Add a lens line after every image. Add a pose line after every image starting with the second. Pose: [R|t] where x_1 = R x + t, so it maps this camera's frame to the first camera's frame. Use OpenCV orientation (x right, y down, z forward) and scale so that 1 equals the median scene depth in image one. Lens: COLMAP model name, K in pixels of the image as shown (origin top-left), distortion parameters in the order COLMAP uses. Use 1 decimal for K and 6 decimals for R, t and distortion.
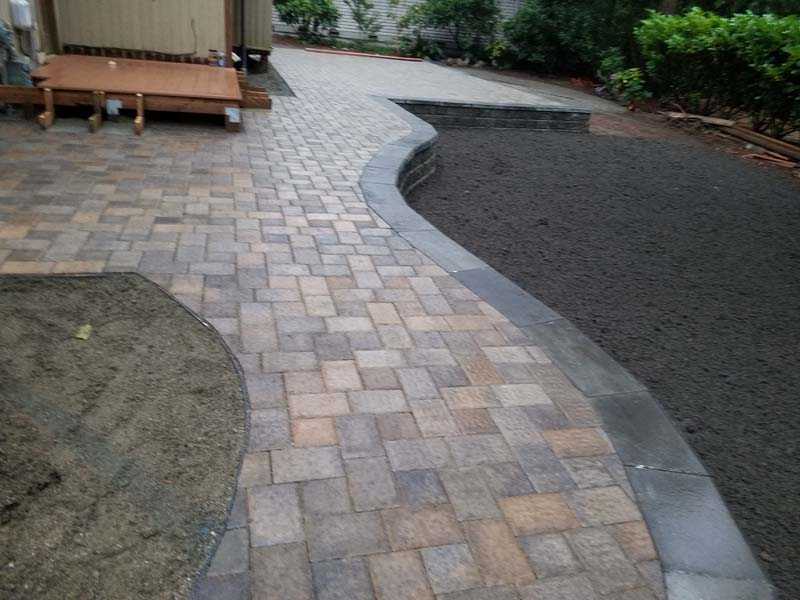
lens RADIAL K [[645.6, 0, 400.0], [0, 645.6, 300.0], [0, 0, 1]] dist [0.036717, -0.001690]
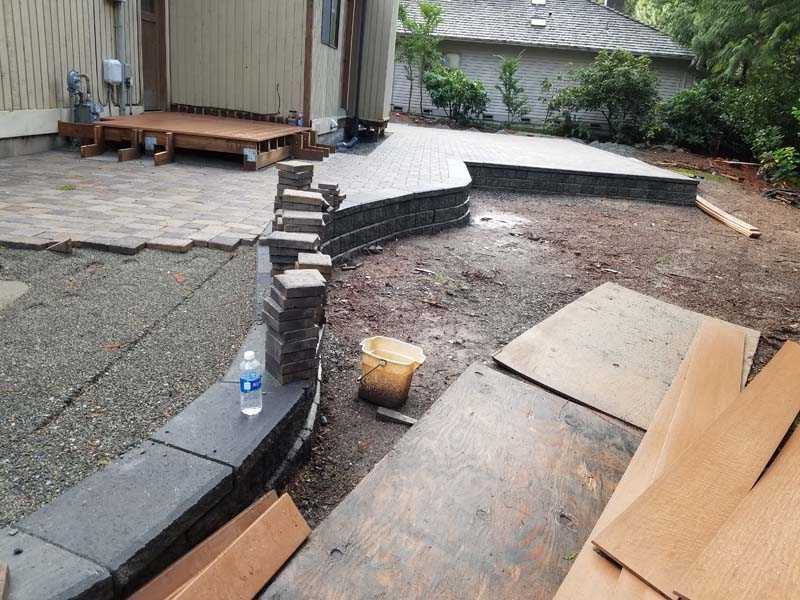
lens RADIAL K [[622.1, 0, 400.0], [0, 622.1, 300.0], [0, 0, 1]] dist [0.199860, -0.325793]
pose [[0.949735, 0.088697, -0.300226, 0.106880], [-0.126700, 0.985874, -0.109541, 0.013360], [0.286269, 0.142074, 0.947558, 0.032256]]
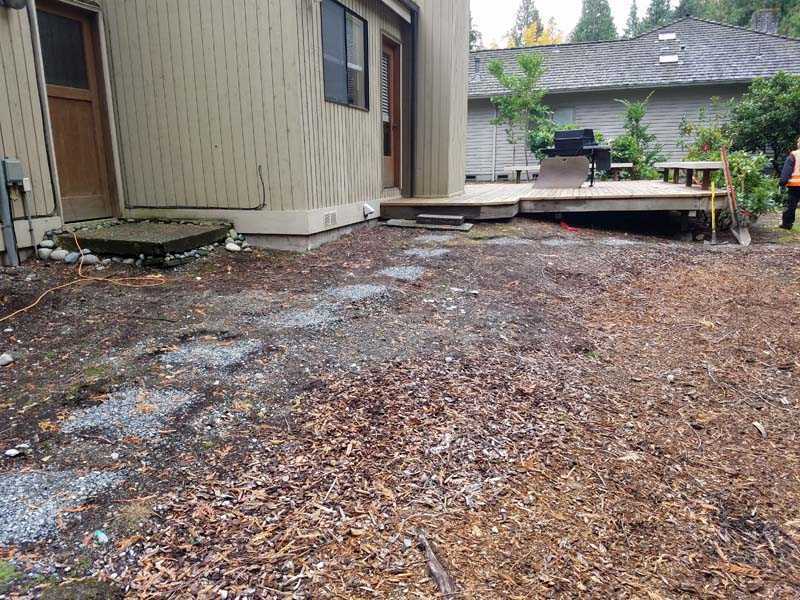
lens RADIAL K [[622.1, 0, 400.0], [0, 622.1, 300.0], [0, 0, 1]] dist [0.199860, -0.325793]
pose [[0.863251, -0.000587, -0.504775, 0.090496], [-0.110294, 0.975617, -0.189756, -0.057536], [0.492578, 0.219481, 0.842137, 0.194450]]
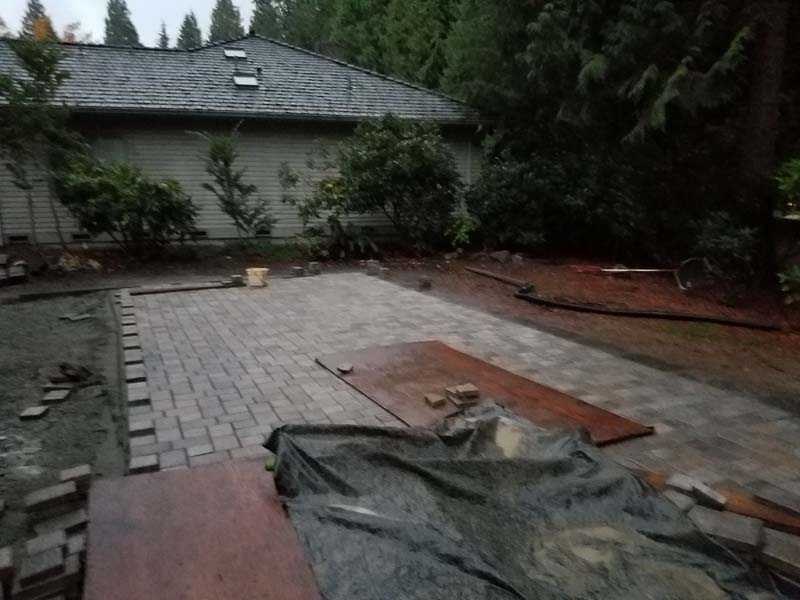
lens RADIAL K [[622.1, 0, 400.0], [0, 622.1, 300.0], [0, 0, 1]] dist [0.199860, -0.325793]
pose [[0.983313, -0.127490, 0.129779, 0.001113], [0.153513, 0.964278, -0.215874, -0.210515], [-0.097621, 0.232195, 0.967758, 0.456193]]
